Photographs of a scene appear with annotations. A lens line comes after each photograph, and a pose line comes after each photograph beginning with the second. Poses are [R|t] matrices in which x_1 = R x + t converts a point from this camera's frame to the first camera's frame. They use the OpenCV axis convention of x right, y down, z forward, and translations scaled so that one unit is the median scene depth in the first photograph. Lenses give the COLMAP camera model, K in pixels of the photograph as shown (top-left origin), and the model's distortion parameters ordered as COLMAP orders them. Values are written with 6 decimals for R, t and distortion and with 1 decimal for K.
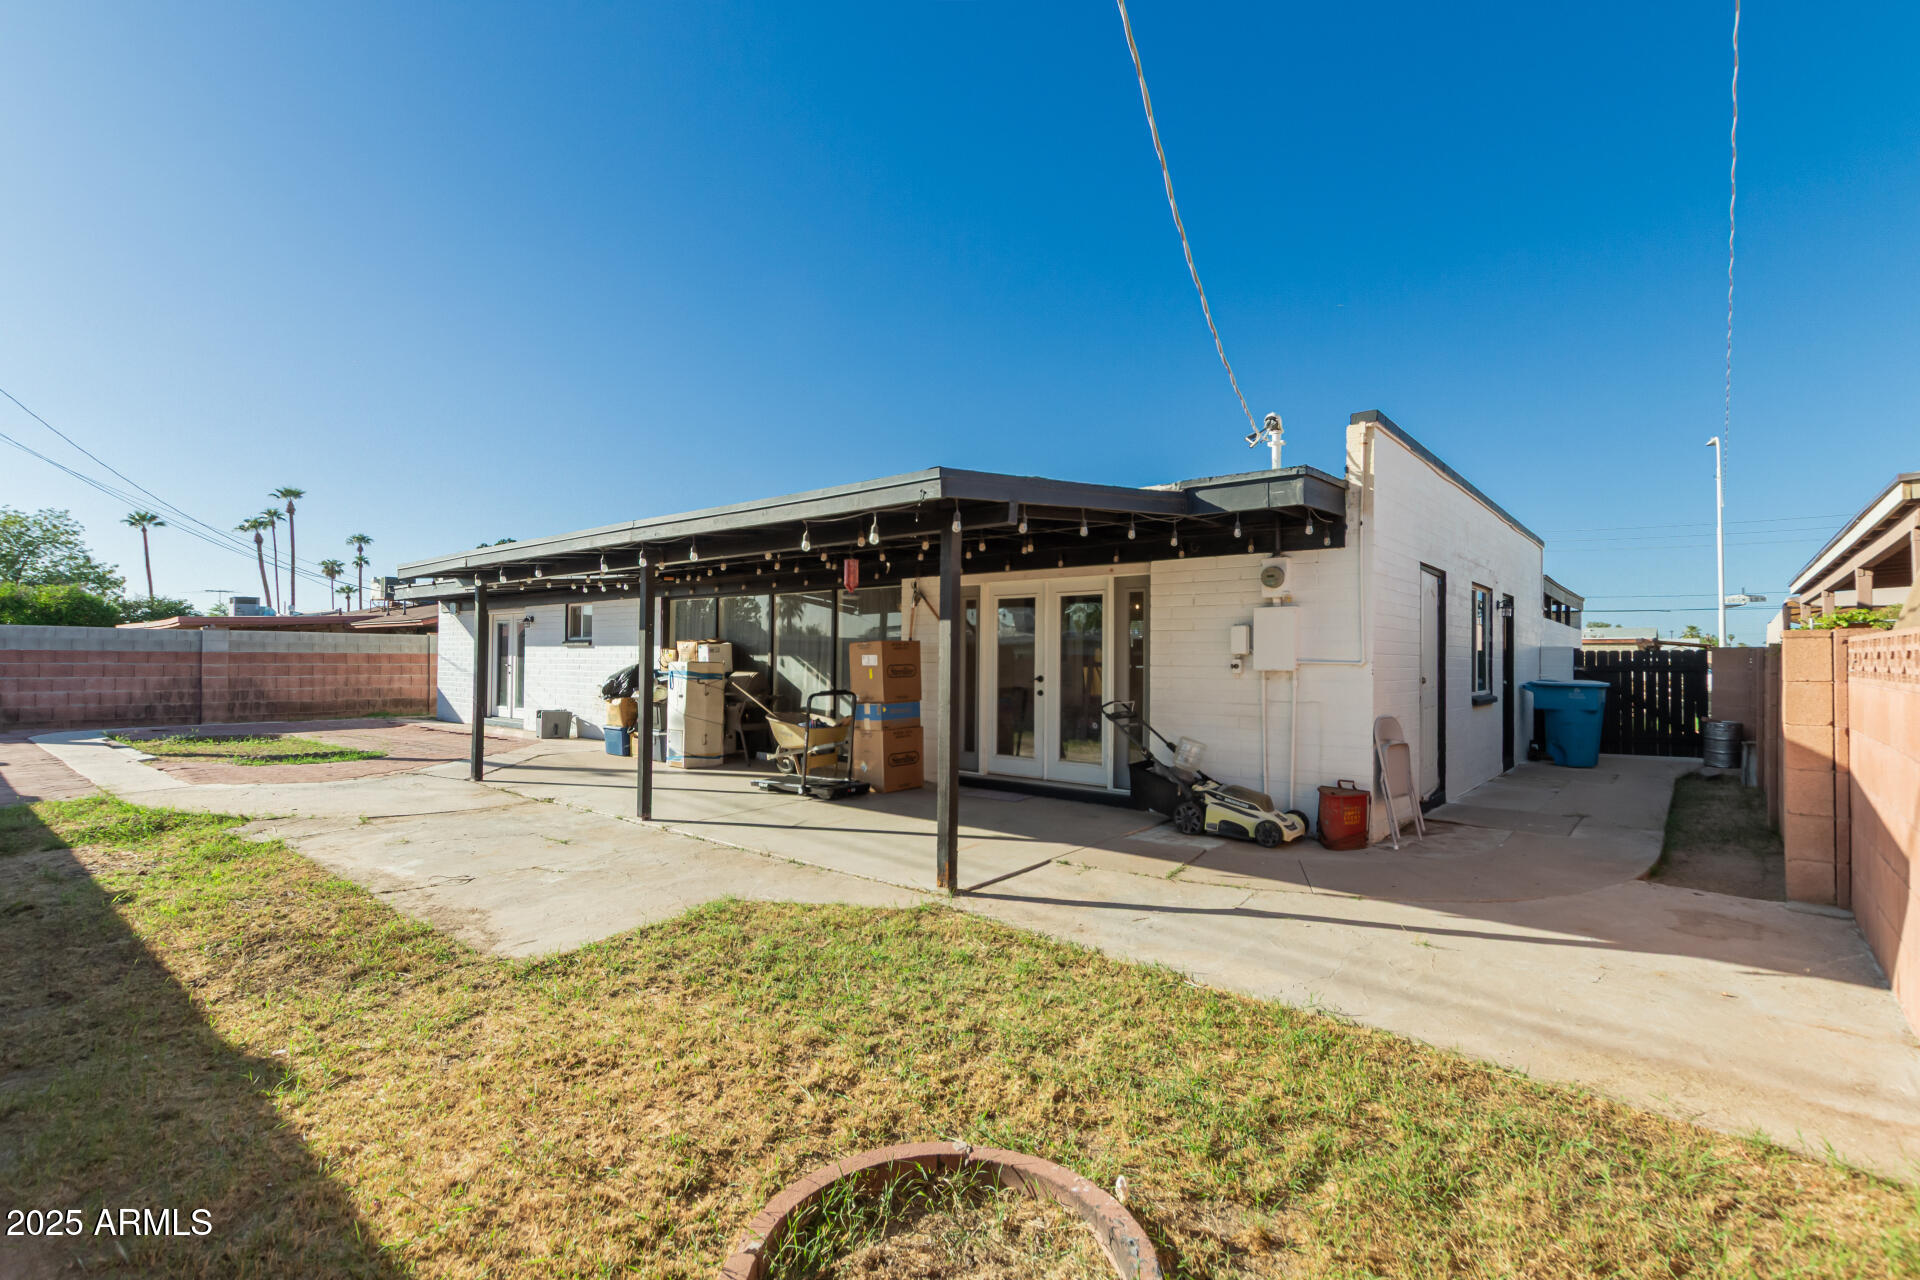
lens RADIAL K [[885.0, 0, 963.7], [0, 885.0, 644.2], [0, 0, 1]] dist [0.015498, -0.000096]
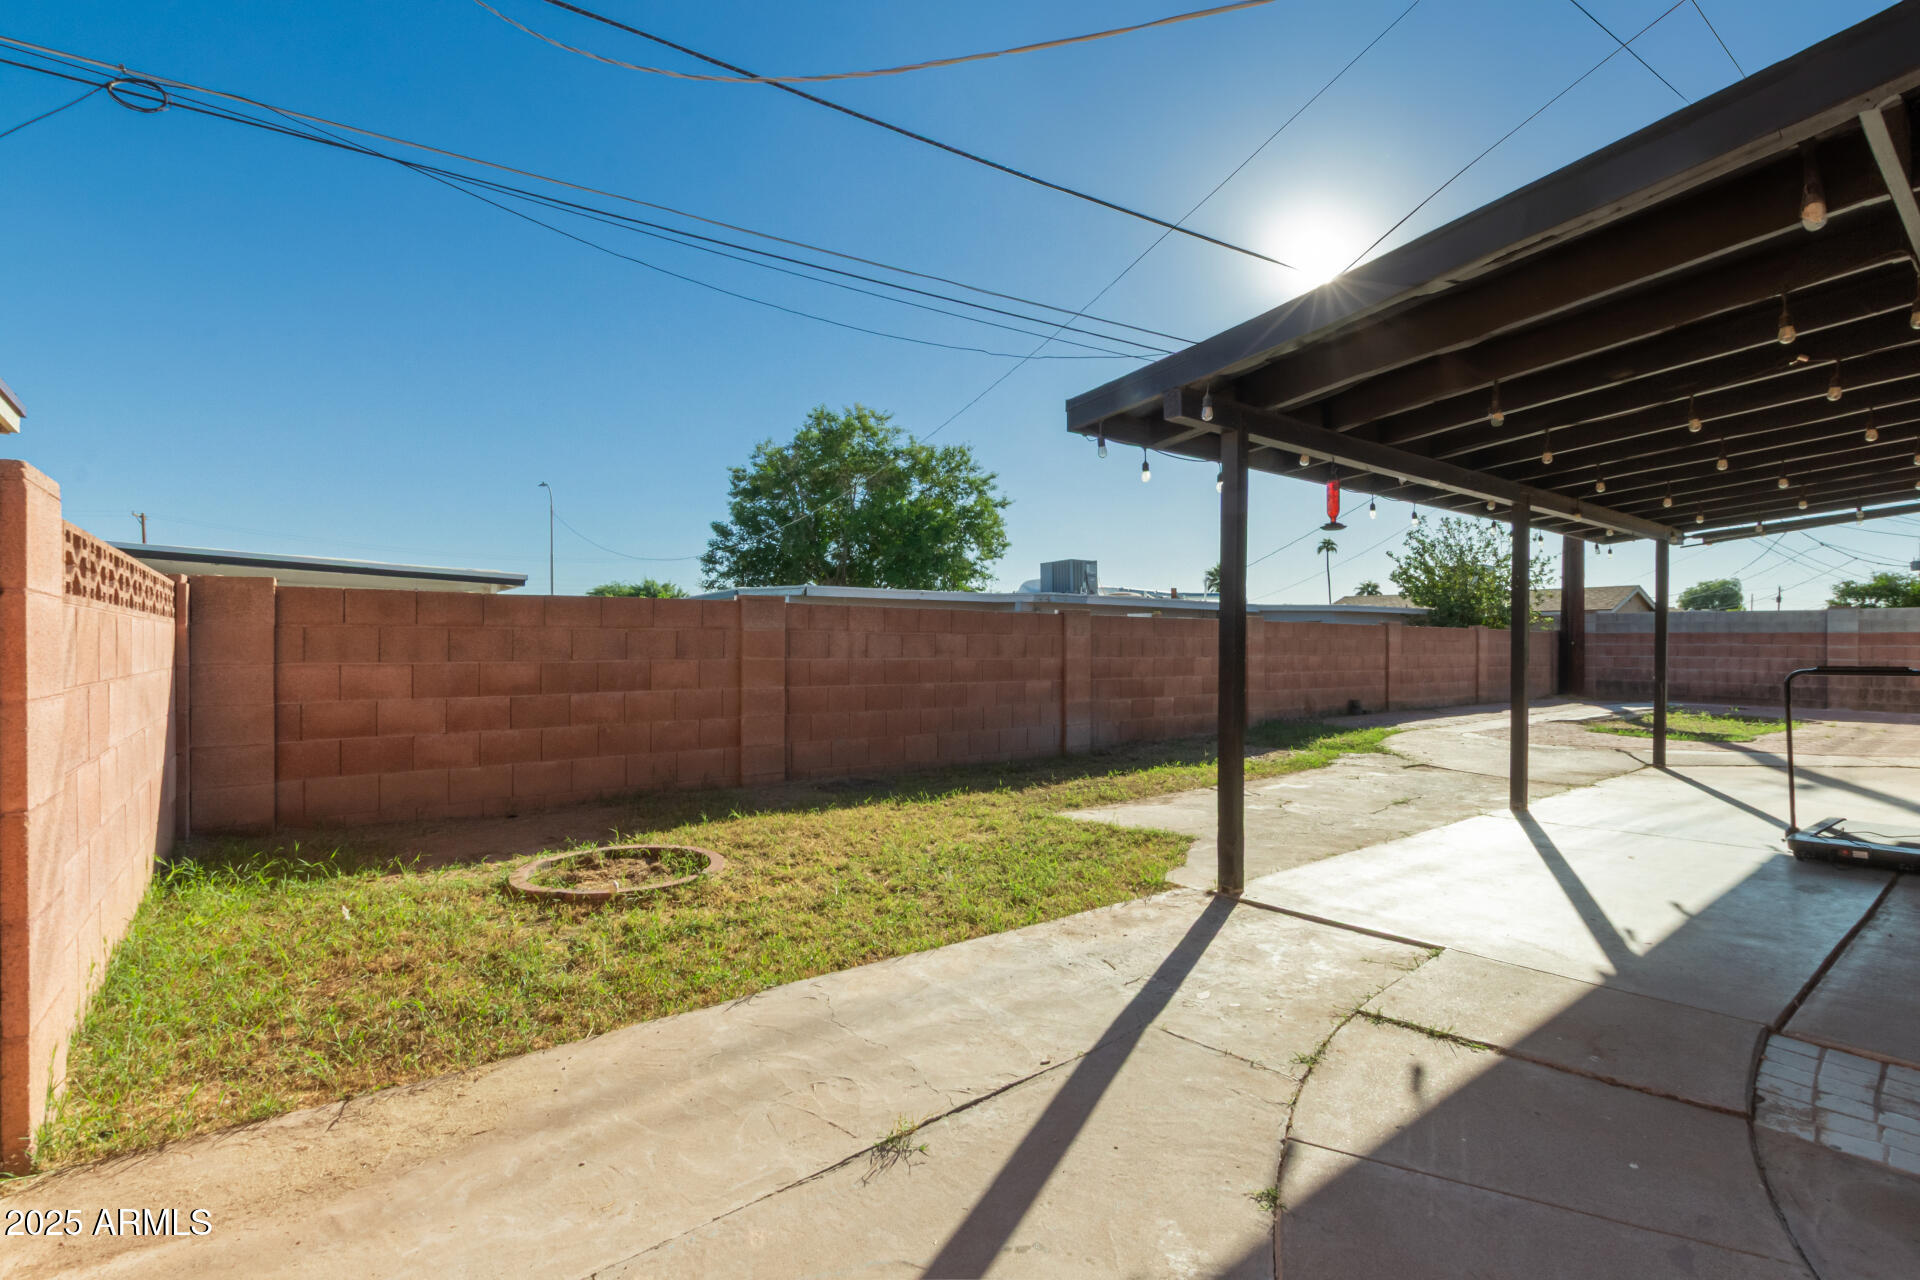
lens RADIAL K [[885.0, 0, 961.4], [0, 885.0, 642.8], [0, 0, 1]] dist [0.015498, -0.000096]
pose [[-0.205415, -0.006251, -0.978655, 0.276340], [0.009152, 0.999924, -0.008308, 0.019931], [0.978632, -0.010664, -0.205343, 0.318216]]
